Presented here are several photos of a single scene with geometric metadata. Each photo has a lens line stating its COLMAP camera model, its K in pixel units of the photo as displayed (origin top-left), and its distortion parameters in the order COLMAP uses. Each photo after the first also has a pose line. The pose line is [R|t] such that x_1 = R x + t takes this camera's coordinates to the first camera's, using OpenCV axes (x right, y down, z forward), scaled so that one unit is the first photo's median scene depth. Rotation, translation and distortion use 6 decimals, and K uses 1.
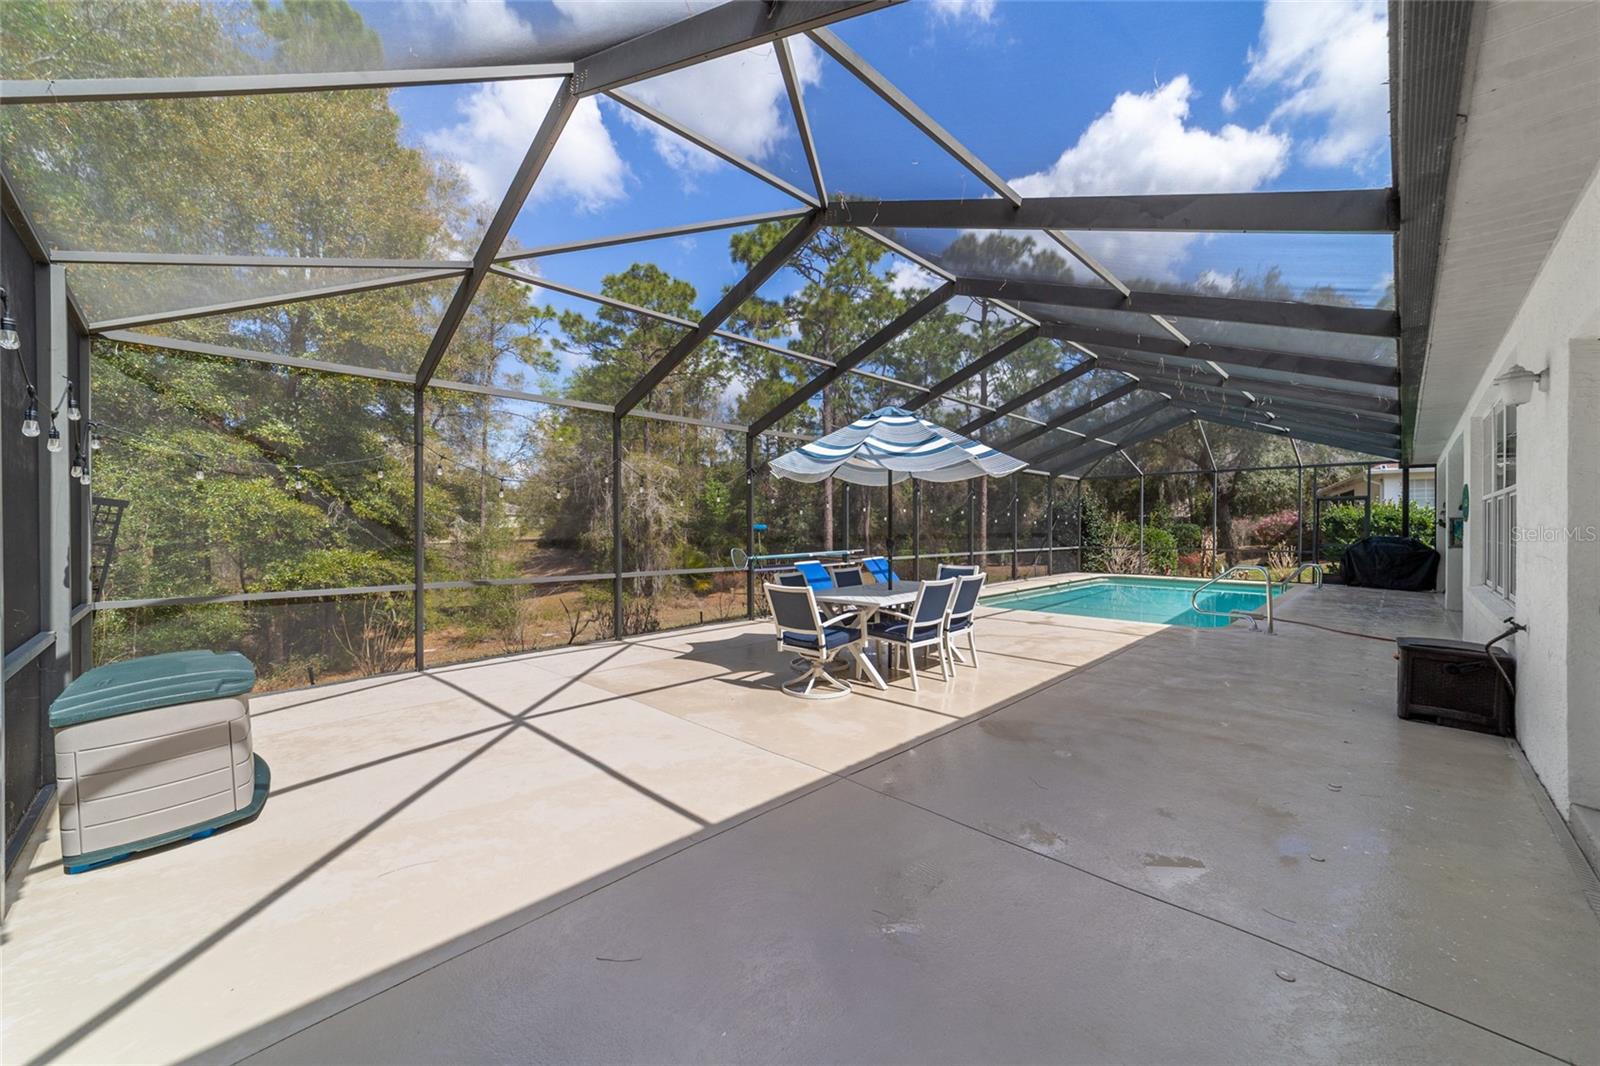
lens RADIAL K [[609.4, 0, 797.8], [0, 609.4, 529.9], [0, 0, 1]] dist [-0.001876, 0.001590]
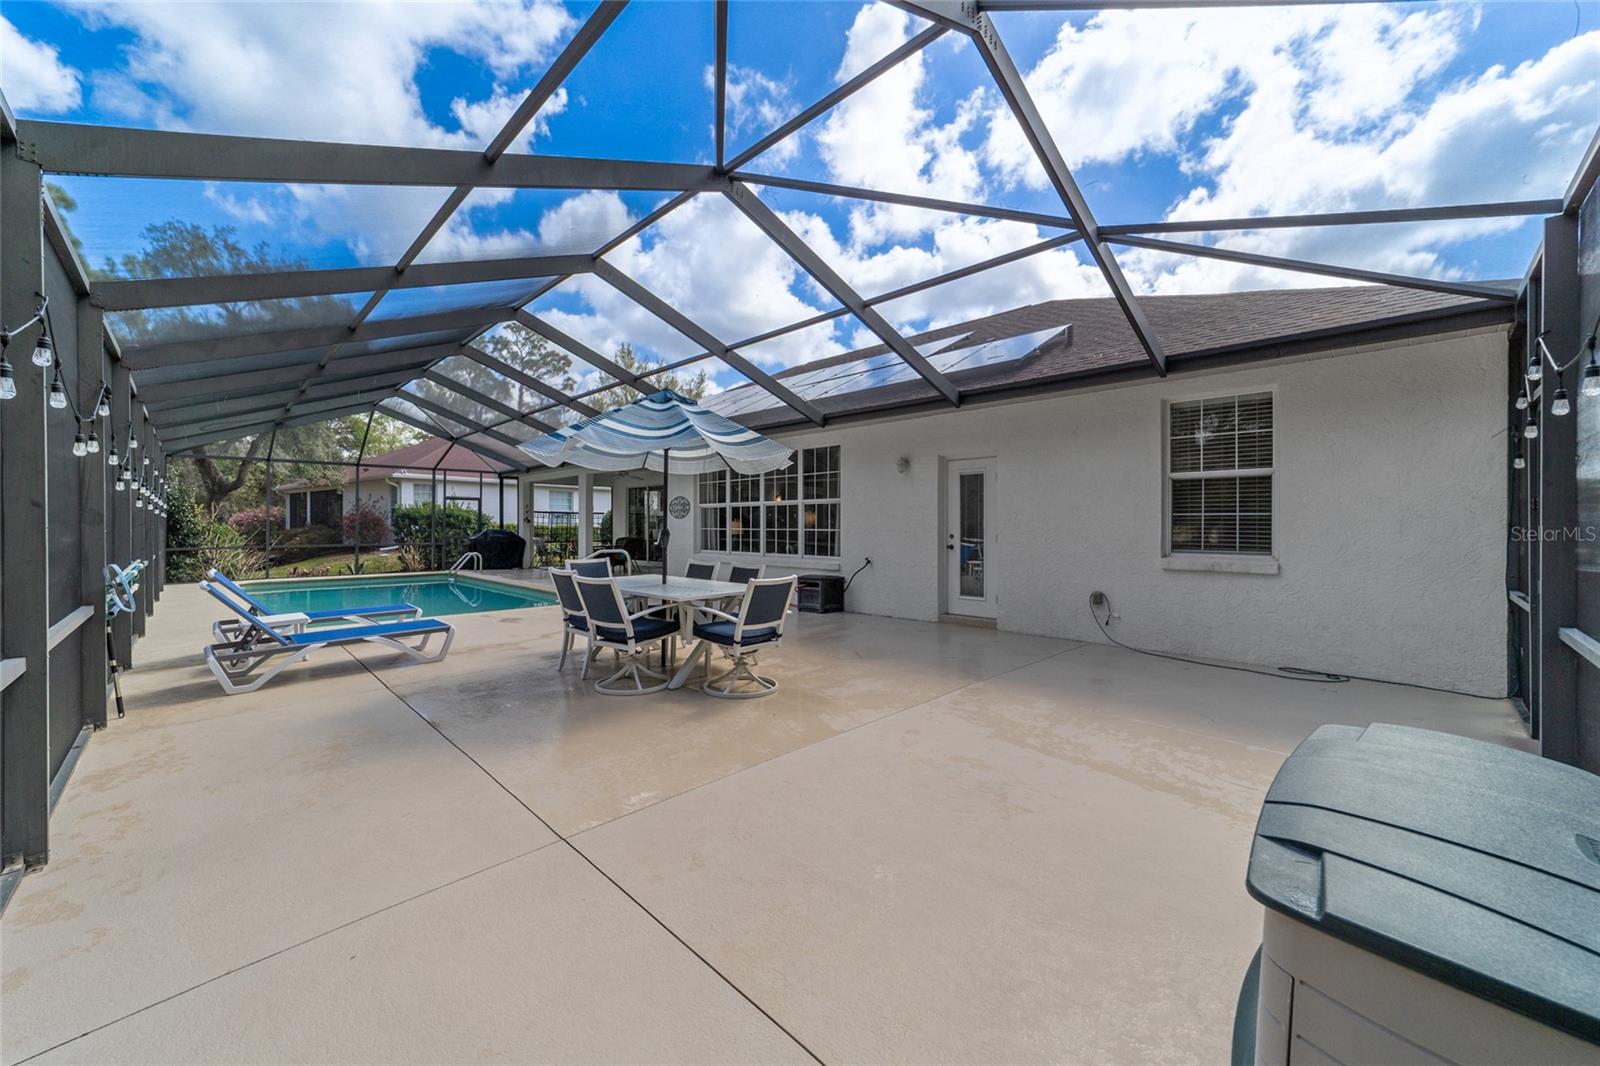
lens RADIAL K [[609.4, 0, 795.3], [0, 609.4, 523.2], [0, 0, 1]] dist [-0.001876, 0.001590]
pose [[0.013091, 0.000219, 0.999914, -1.069841], [0.005751, 0.999983, -0.000294, 0.007572], [-0.999898, 0.005754, 0.013089, 1.057385]]
